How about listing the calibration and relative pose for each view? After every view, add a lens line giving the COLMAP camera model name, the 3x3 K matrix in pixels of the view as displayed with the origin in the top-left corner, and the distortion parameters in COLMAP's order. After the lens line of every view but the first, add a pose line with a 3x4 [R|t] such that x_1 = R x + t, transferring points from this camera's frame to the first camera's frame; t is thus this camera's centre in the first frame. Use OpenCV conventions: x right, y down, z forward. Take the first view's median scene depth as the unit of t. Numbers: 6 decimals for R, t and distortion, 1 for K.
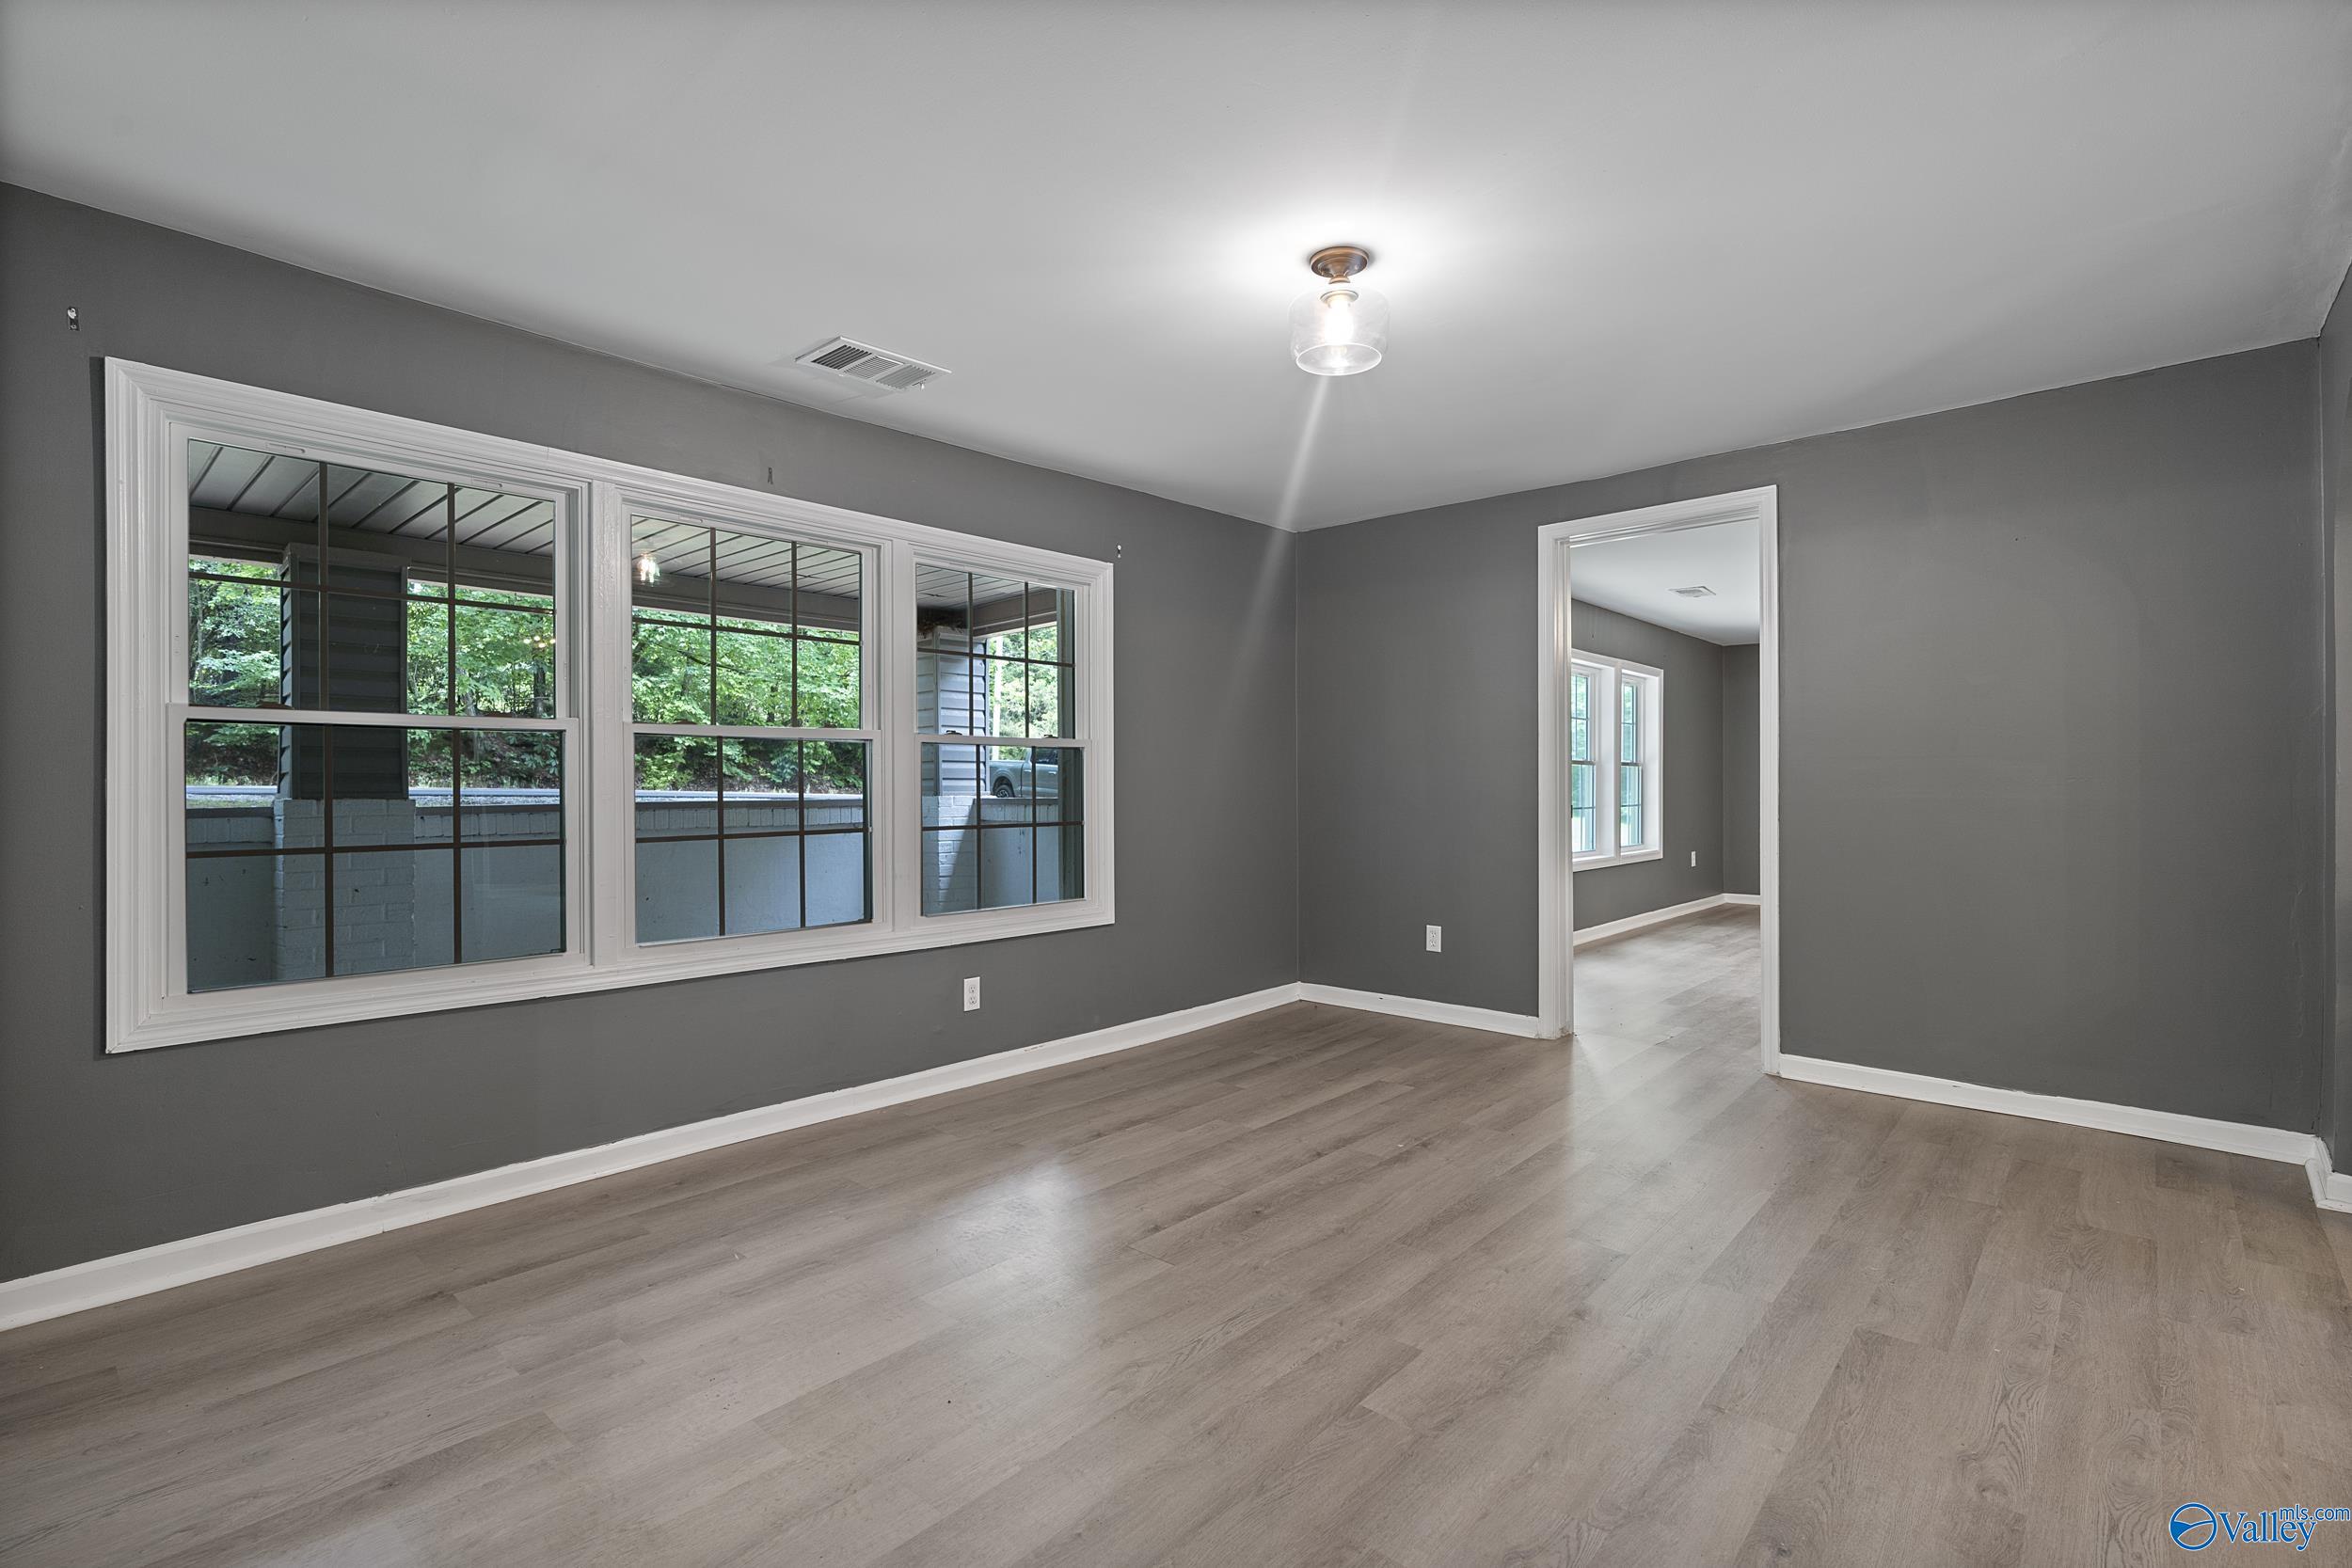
lens RADIAL K [[1114.6, 0, 1175.6], [0, 1114.6, 771.6], [0, 0, 1]] dist [-0.007353, 0.000368]
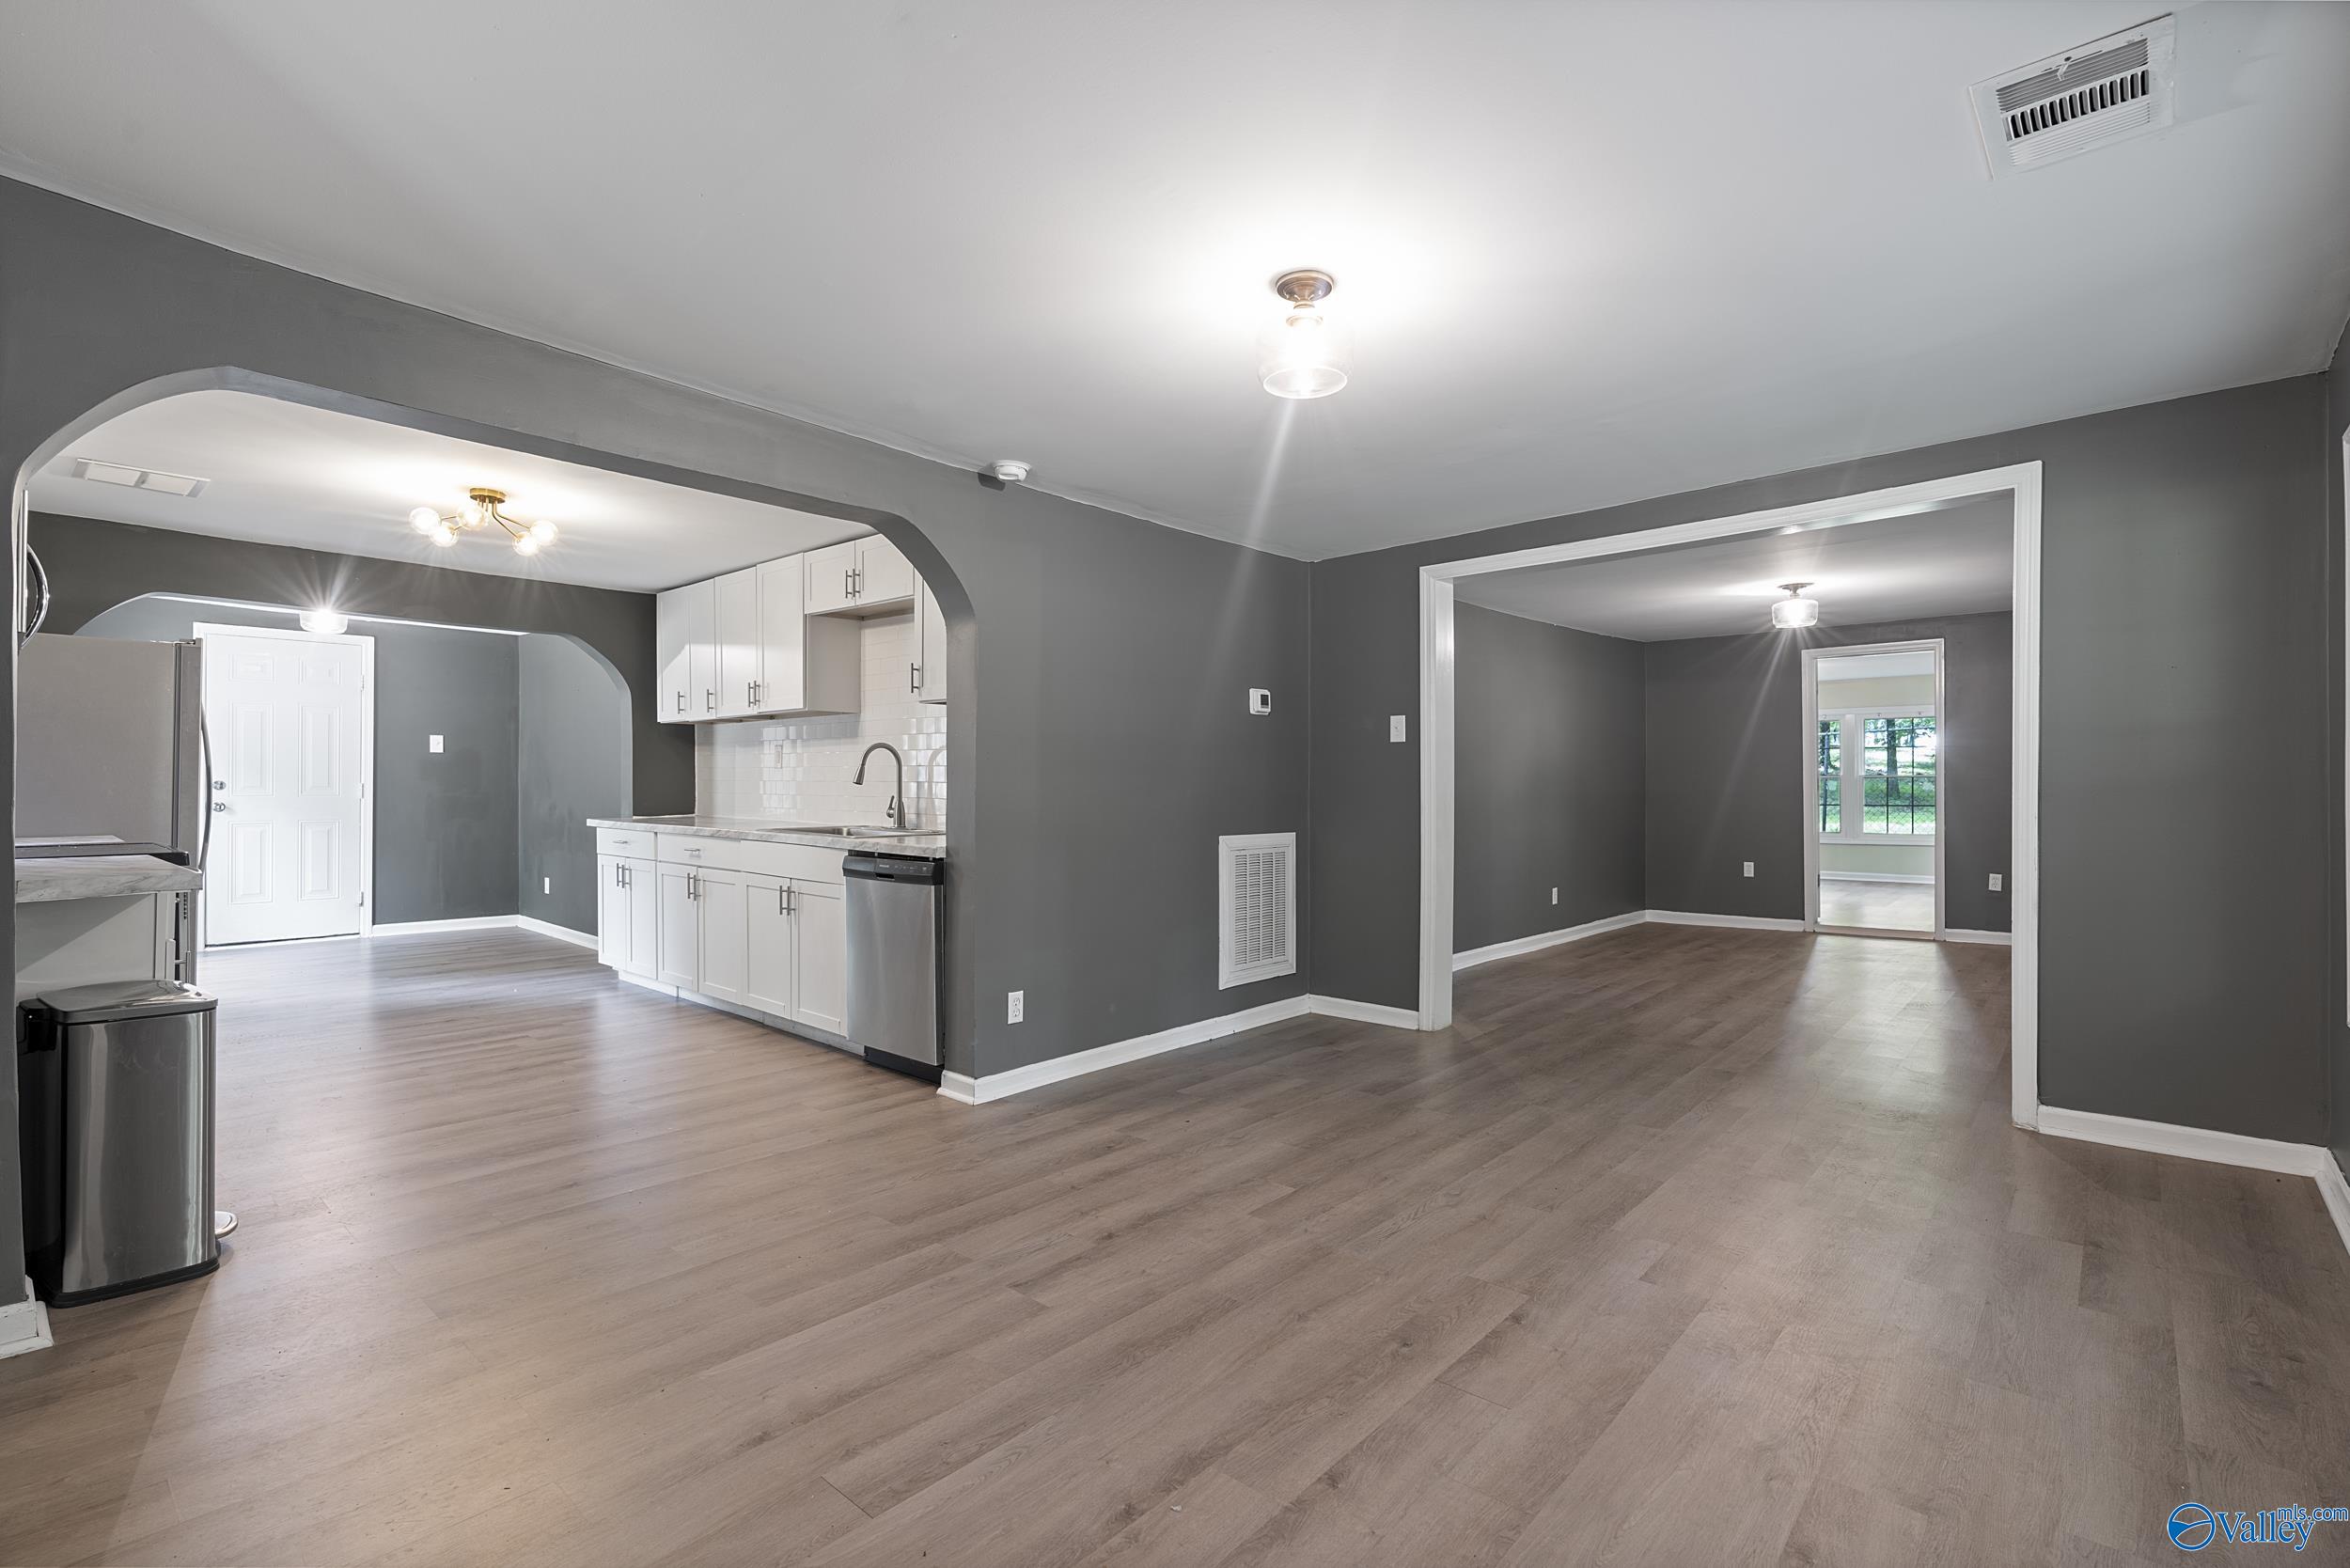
lens RADIAL K [[1028.8, 0, 1175.0], [0, 1028.8, 784.0], [0, 0, 1]] dist [-0.001567, -0.000012]
pose [[-0.999998, 0.001559, 0.001260, 0.243040], [0.001544, 0.999925, -0.012154, 0.006516], [-0.001279, -0.012152, -0.999925, 1.788602]]
